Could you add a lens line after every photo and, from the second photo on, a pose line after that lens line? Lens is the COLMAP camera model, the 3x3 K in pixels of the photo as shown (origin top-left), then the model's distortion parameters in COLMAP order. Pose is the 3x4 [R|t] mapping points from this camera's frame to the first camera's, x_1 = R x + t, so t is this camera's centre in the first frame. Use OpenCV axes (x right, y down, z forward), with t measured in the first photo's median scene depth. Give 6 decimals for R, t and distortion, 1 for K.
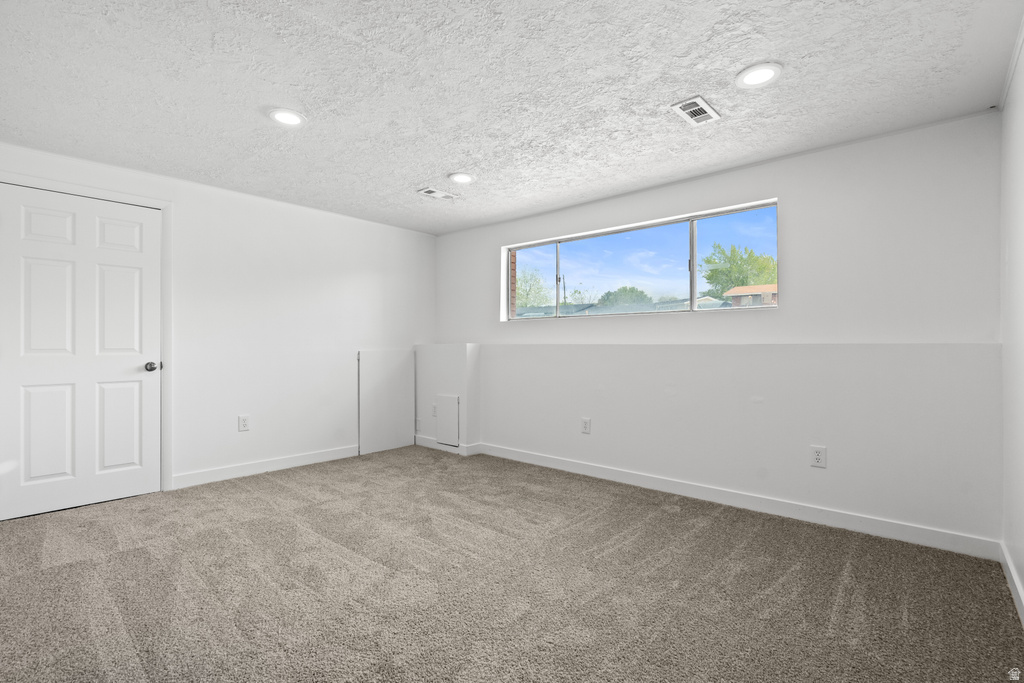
lens RADIAL K [[465.4, 0, 515.5], [0, 465.4, 339.1], [0, 0, 1]] dist [-0.000977, 0.000154]
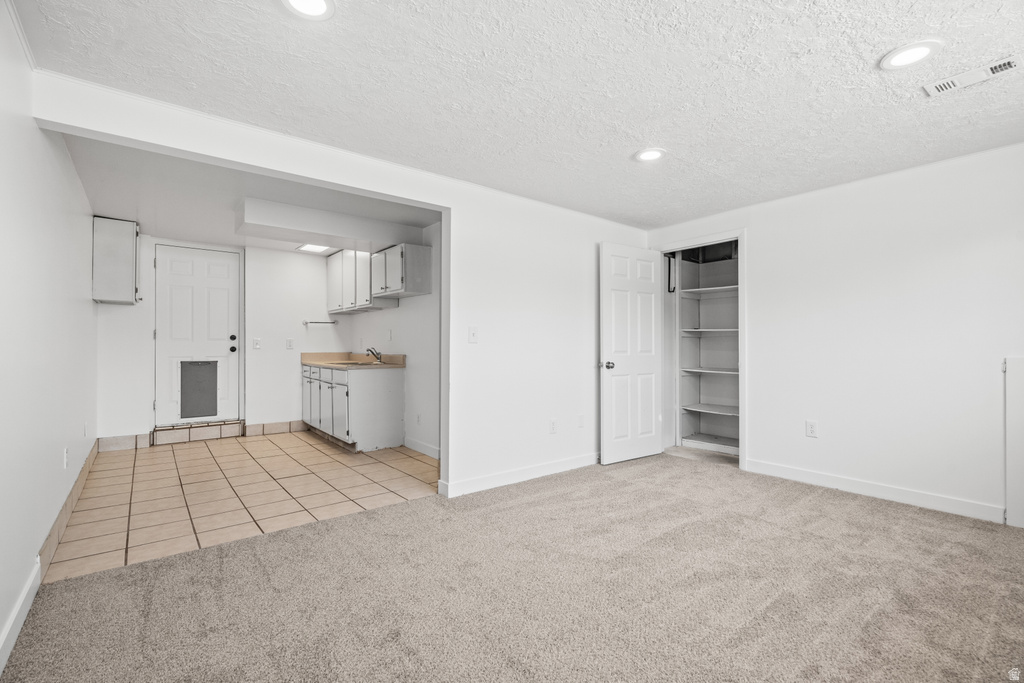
lens RADIAL K [[465.4, 0, 515.5], [0, 465.4, 339.1], [0, 0, 1]] dist [-0.000977, 0.000154]
pose [[-0.153576, -0.015685, -0.988012, 0.571973], [0.015190, 0.999718, -0.018232, 0.004204], [0.988020, -0.017808, -0.153294, 0.670347]]
